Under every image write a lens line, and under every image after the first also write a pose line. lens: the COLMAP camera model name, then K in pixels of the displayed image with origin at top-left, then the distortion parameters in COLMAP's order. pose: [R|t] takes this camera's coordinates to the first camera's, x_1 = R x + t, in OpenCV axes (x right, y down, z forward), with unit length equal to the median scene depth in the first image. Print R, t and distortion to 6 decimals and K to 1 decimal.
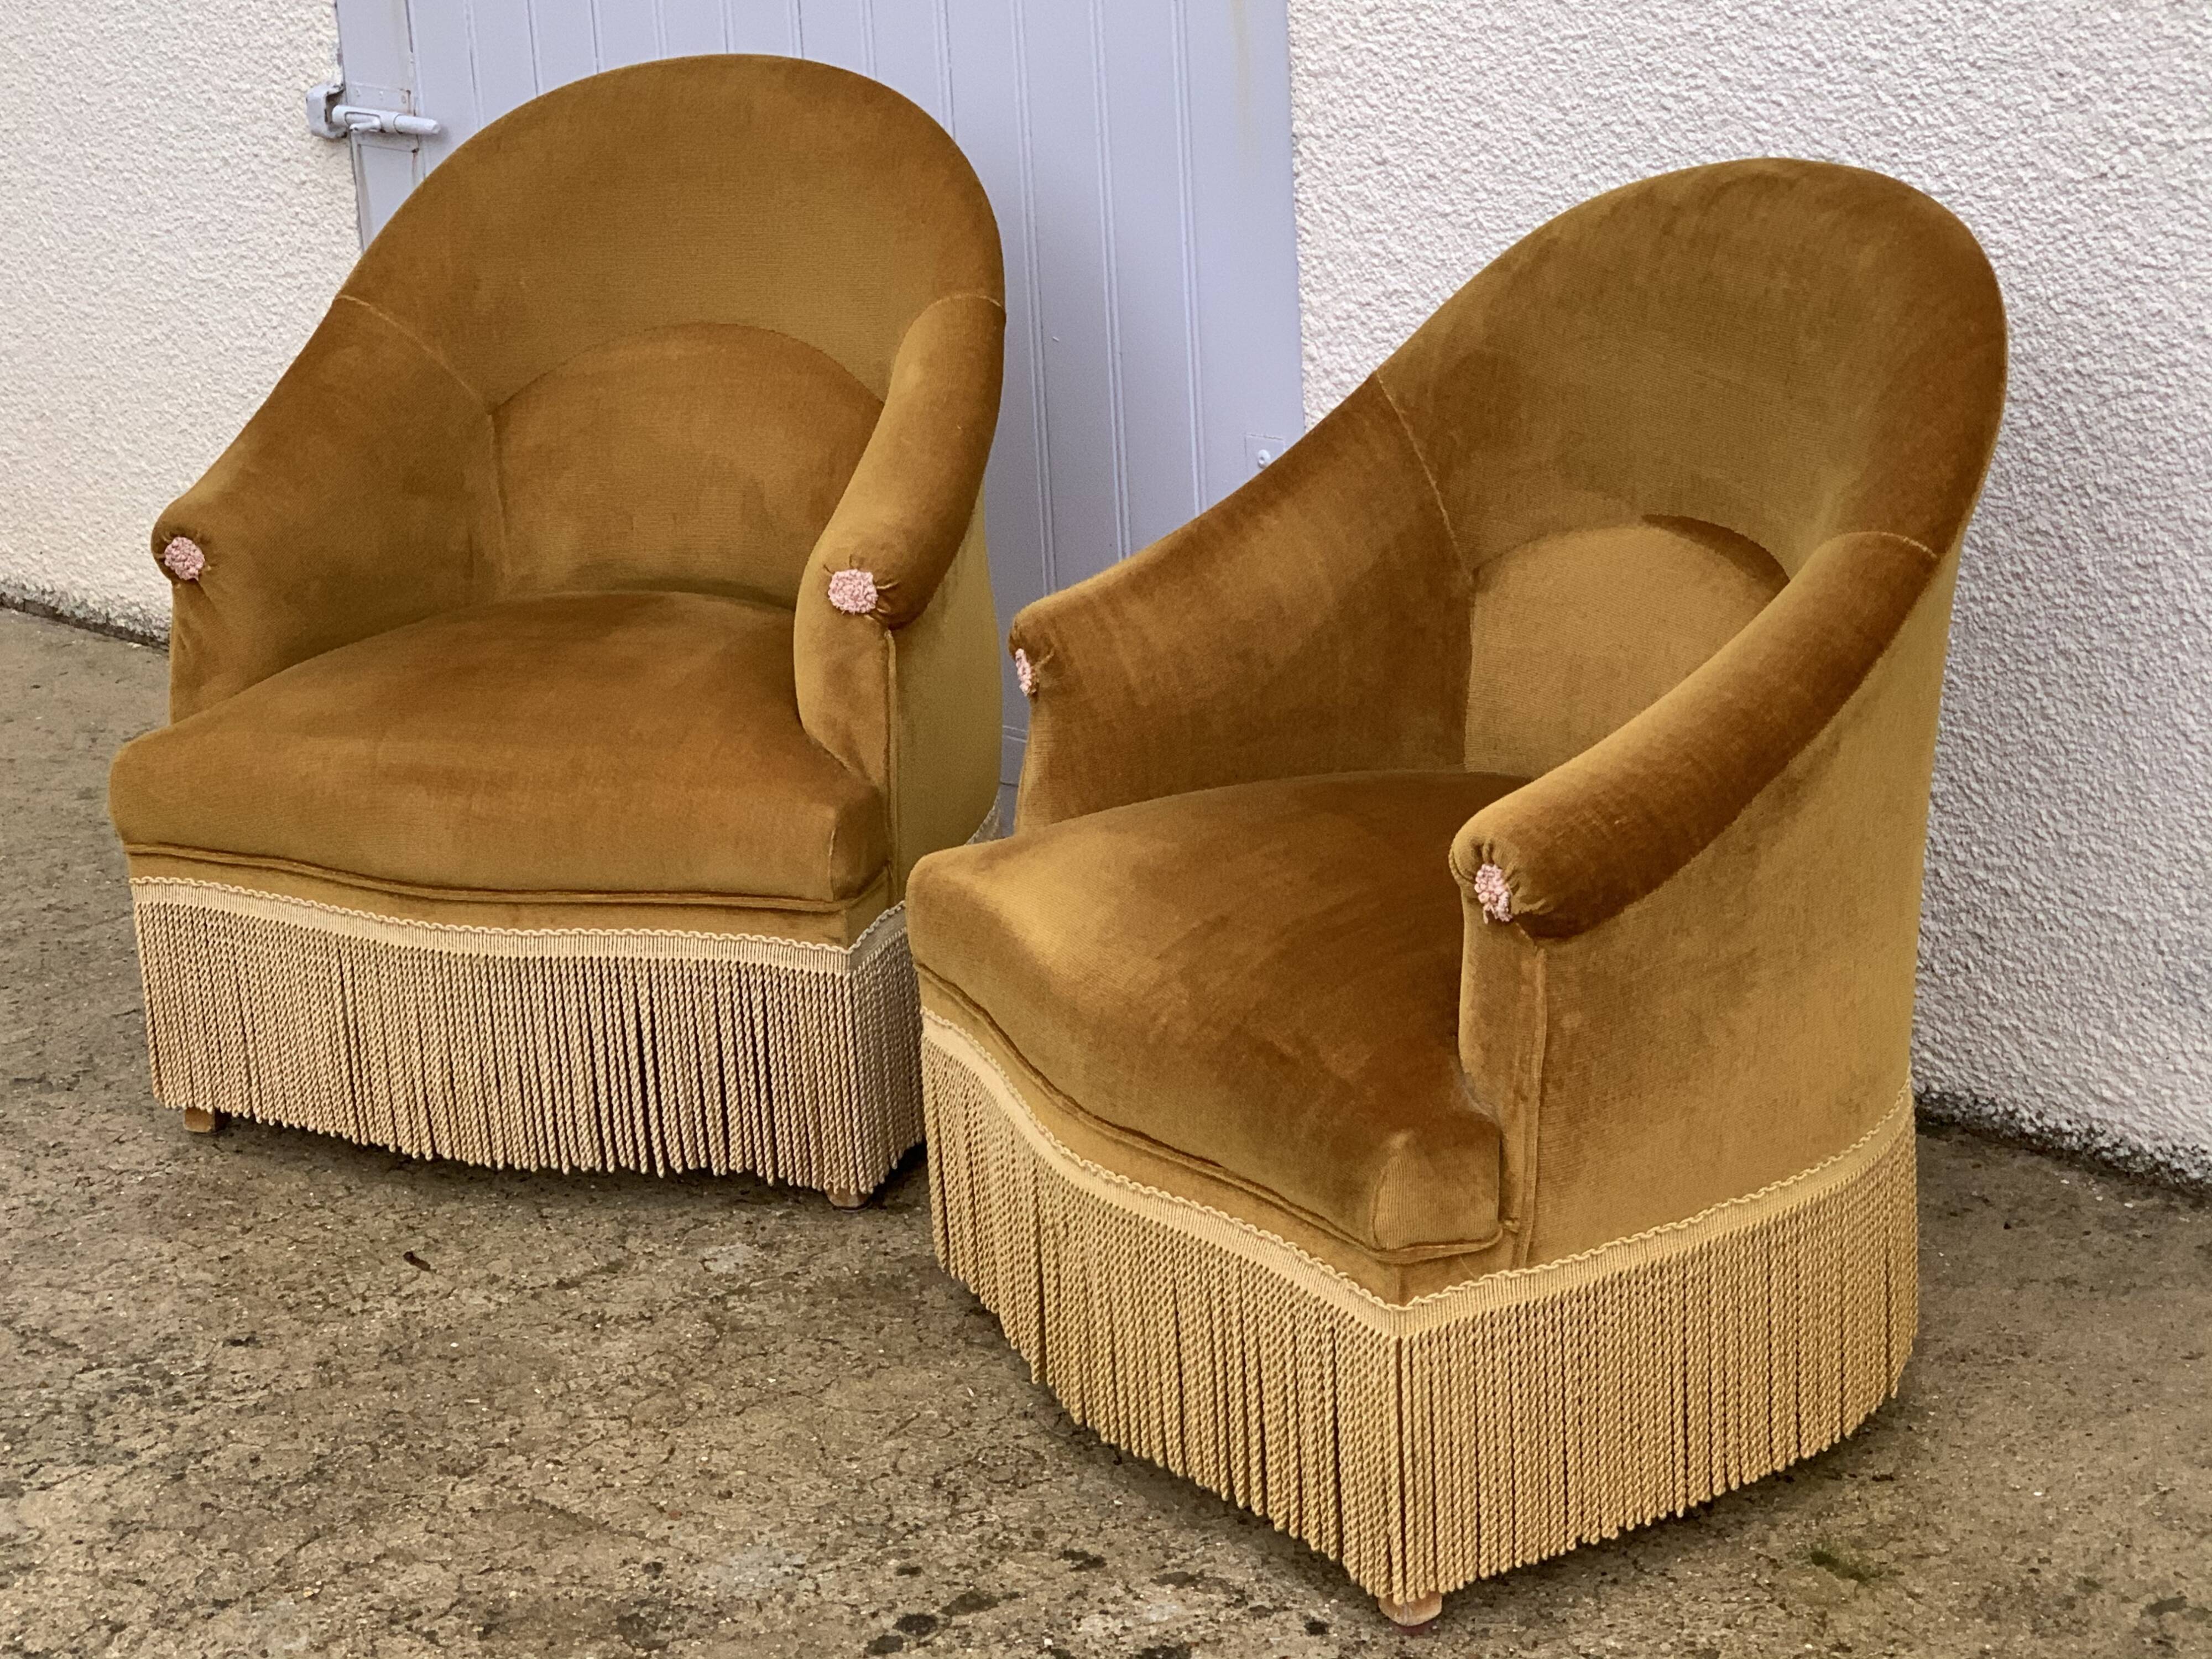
lens RADIAL K [[4351.4, 0, 1091.3], [0, 4351.4, 844.9], [0, 0, 1]] dist [-0.027744, 1.189163]
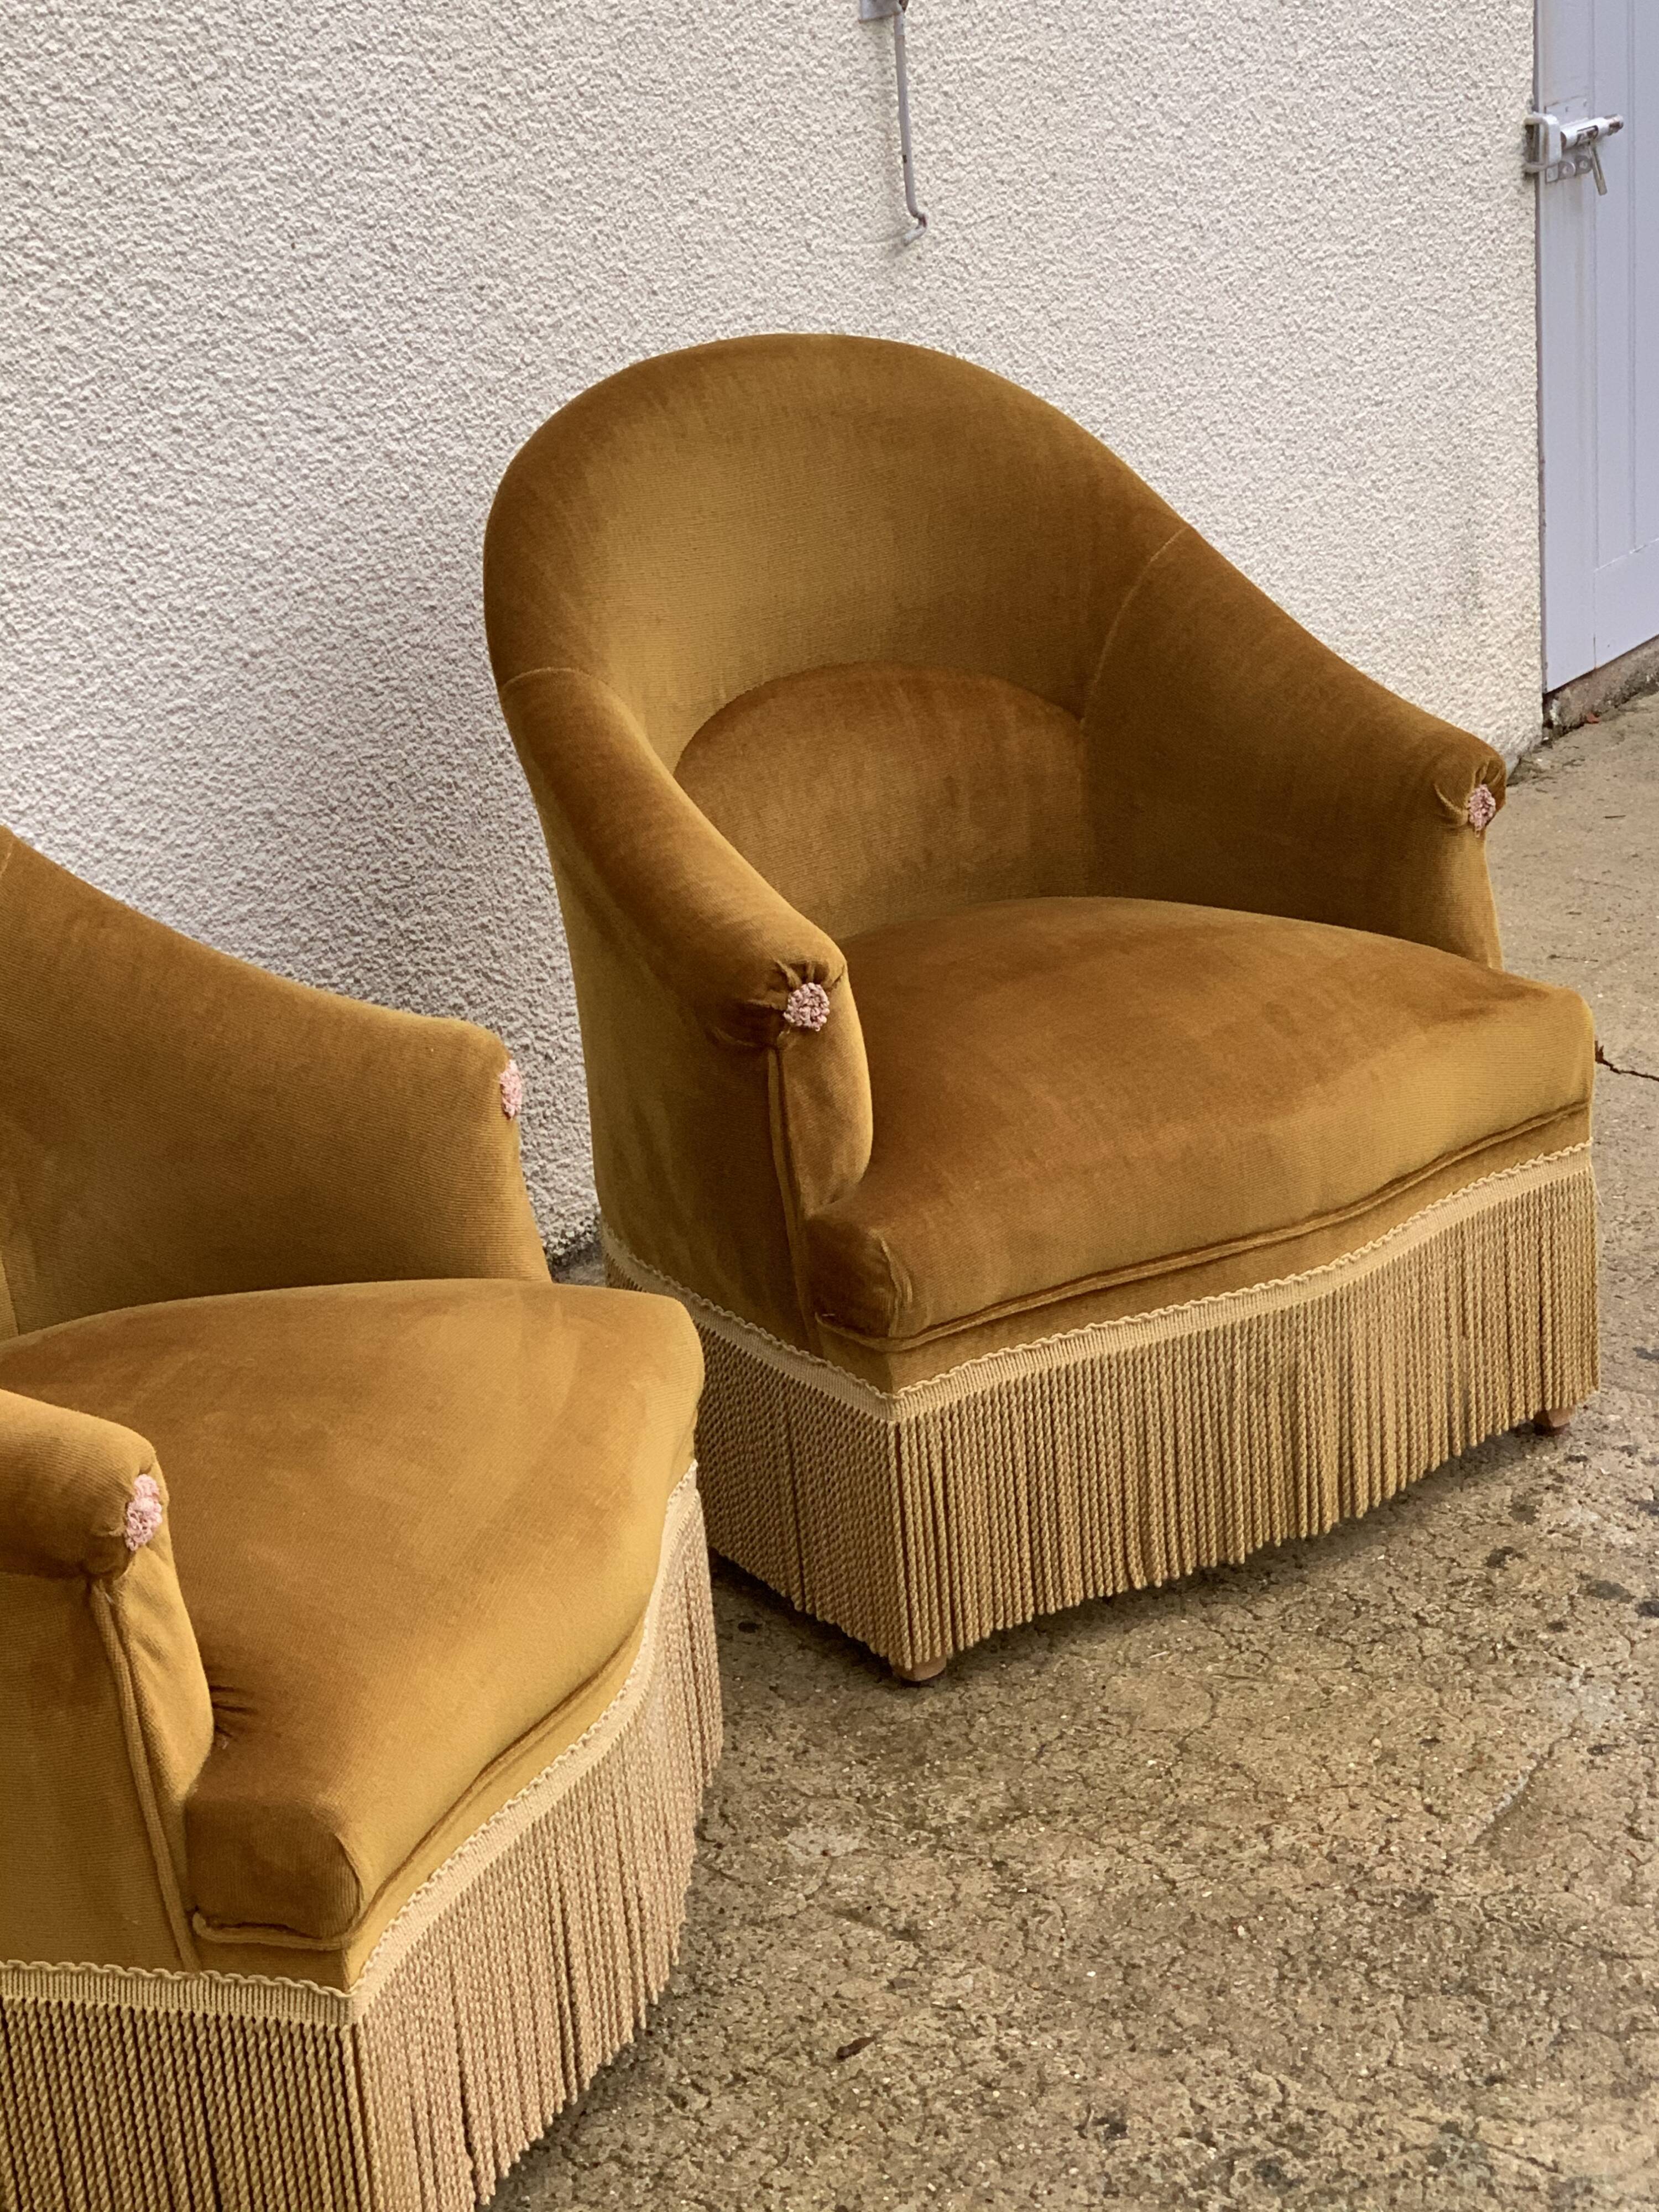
lens RADIAL K [[4340.9, 0, 842.5], [0, 4340.9, 1067.6], [0, 0, 1]] dist [0.007214, 0.858008]
pose [[-0.152399, -0.267015, 0.951566, -0.843316], [0.371623, 0.876673, 0.305517, -0.289871], [-0.915790, 0.400184, -0.034375, 0.982326]]
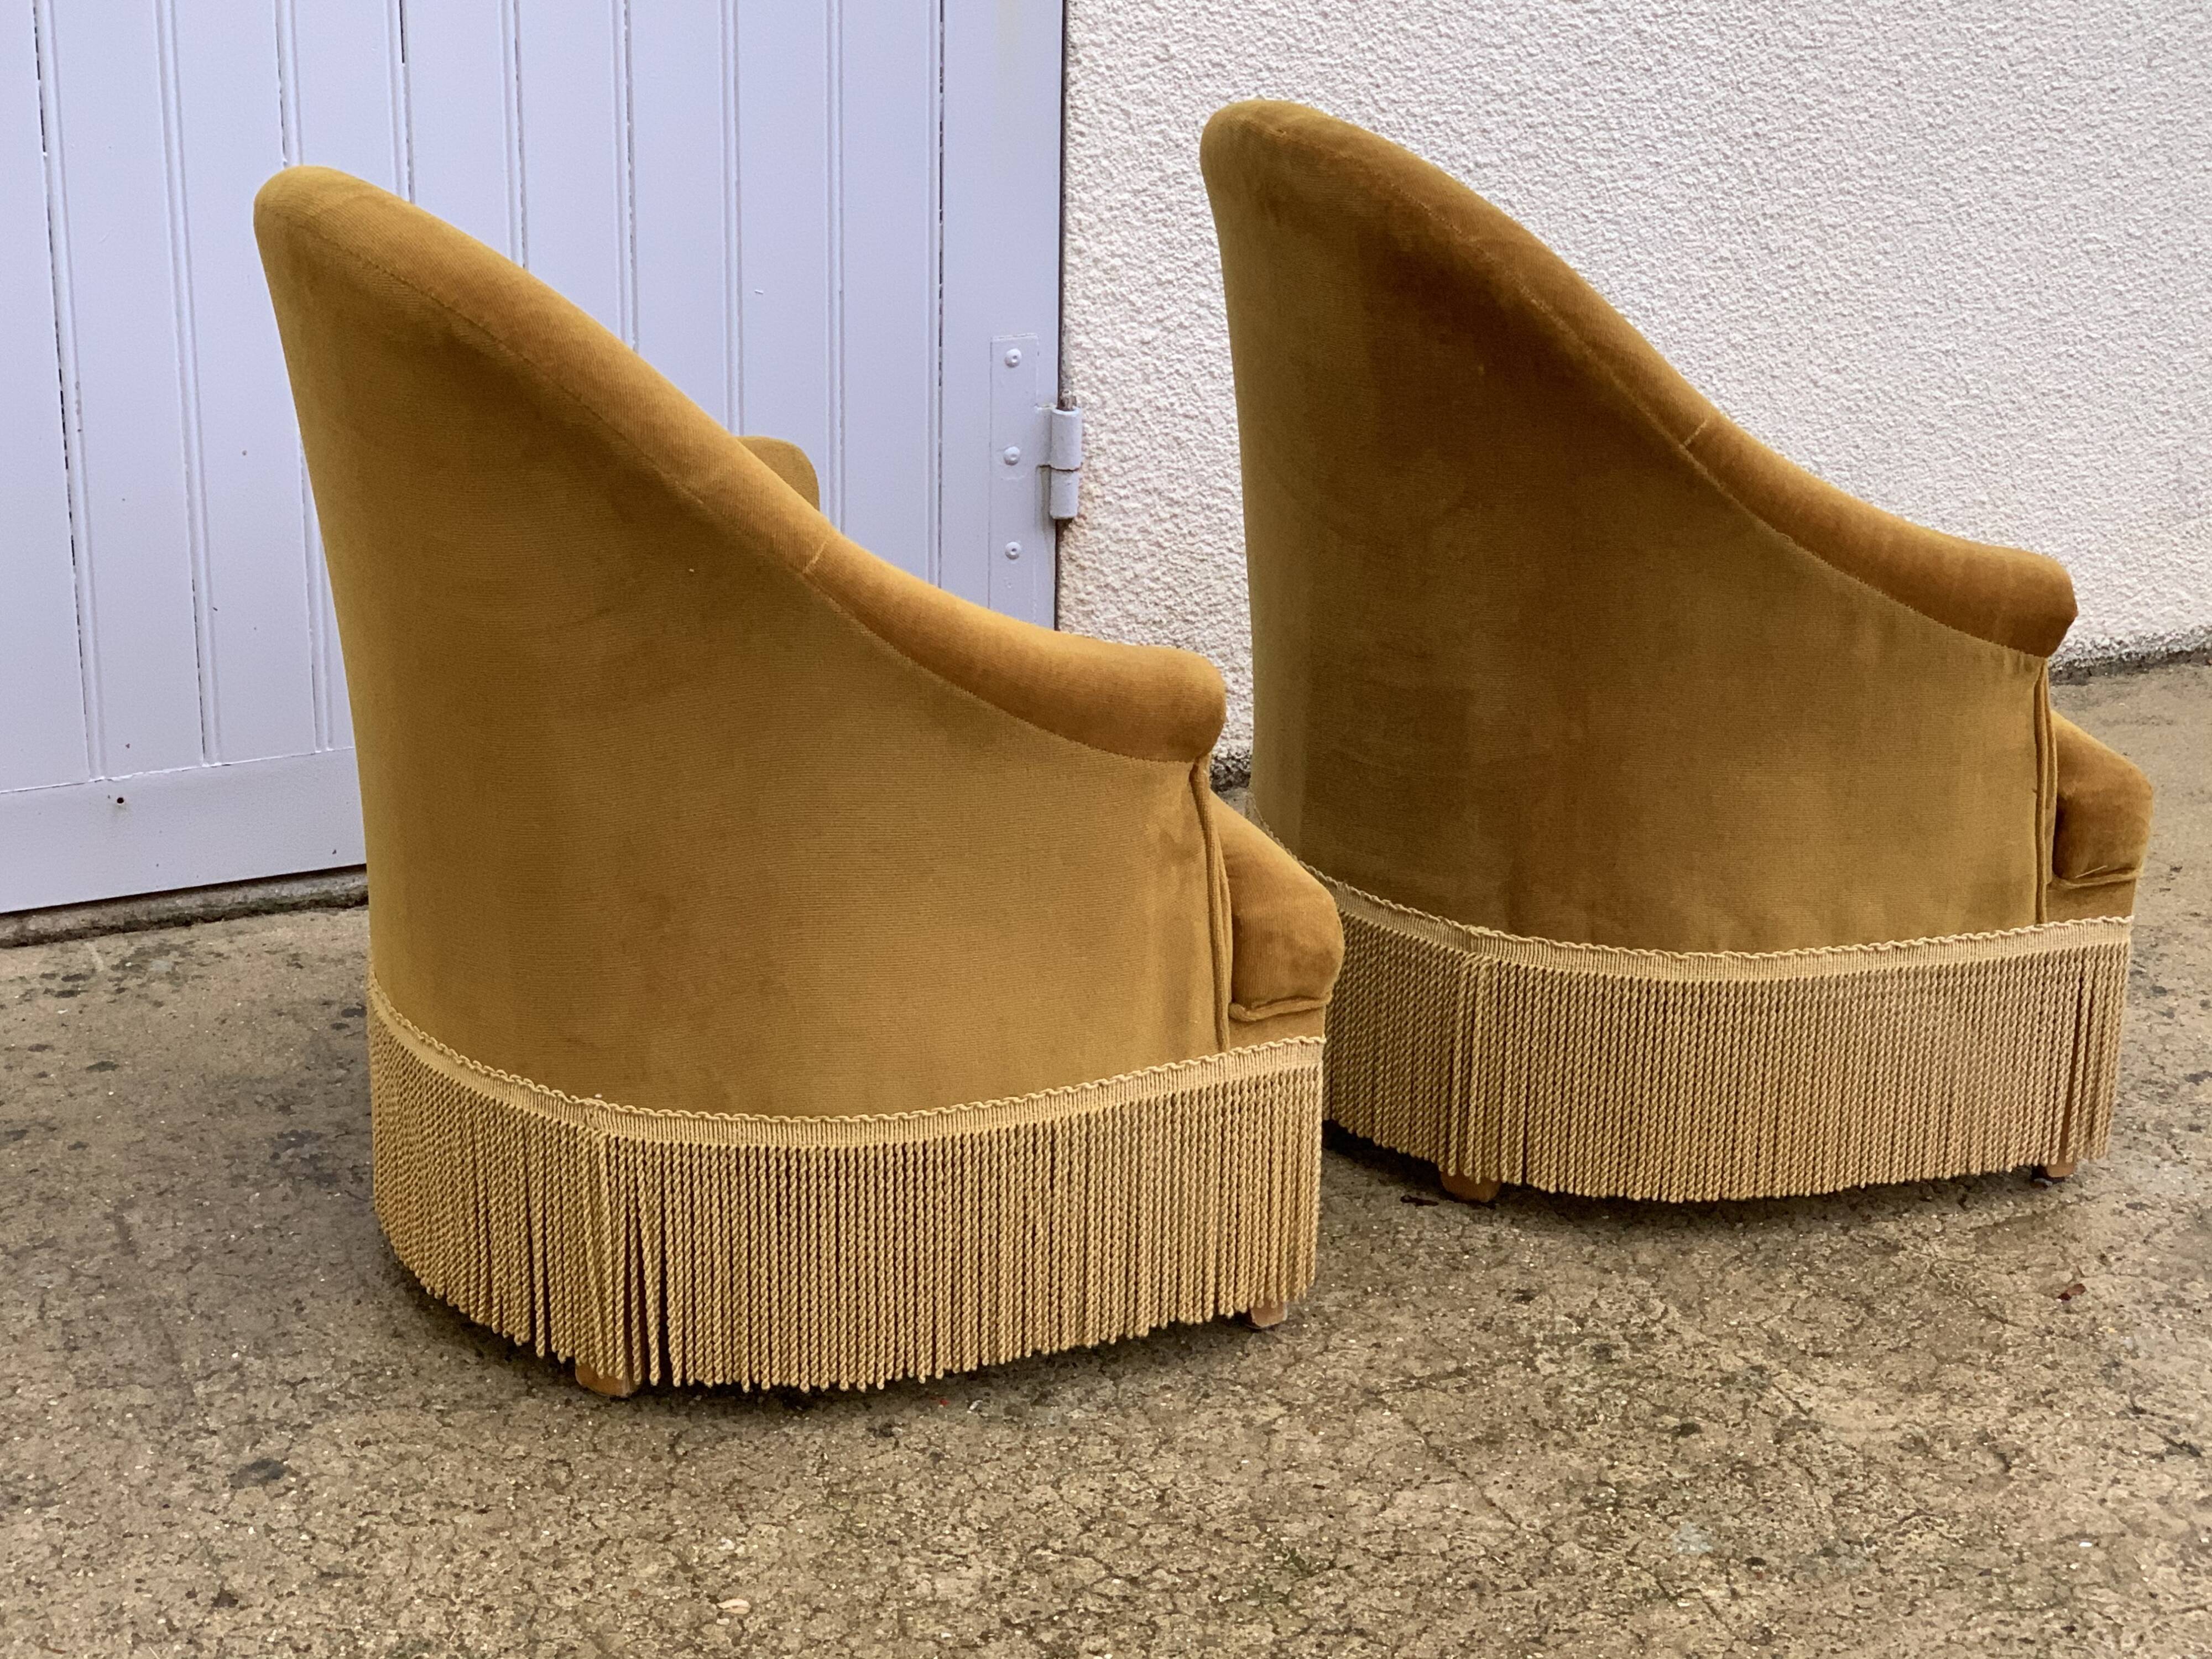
lens RADIAL K [[4017.4, 0, 1106.0], [0, 4017.4, 829.5], [0, 0, 1]] dist [0.153655, -0.223057]
pose [[0.341755, -0.255666, 0.904344, -1.012542], [0.250055, 0.952334, 0.174736, -0.167676], [-0.905912, 0.166419, 0.389395, 0.702731]]
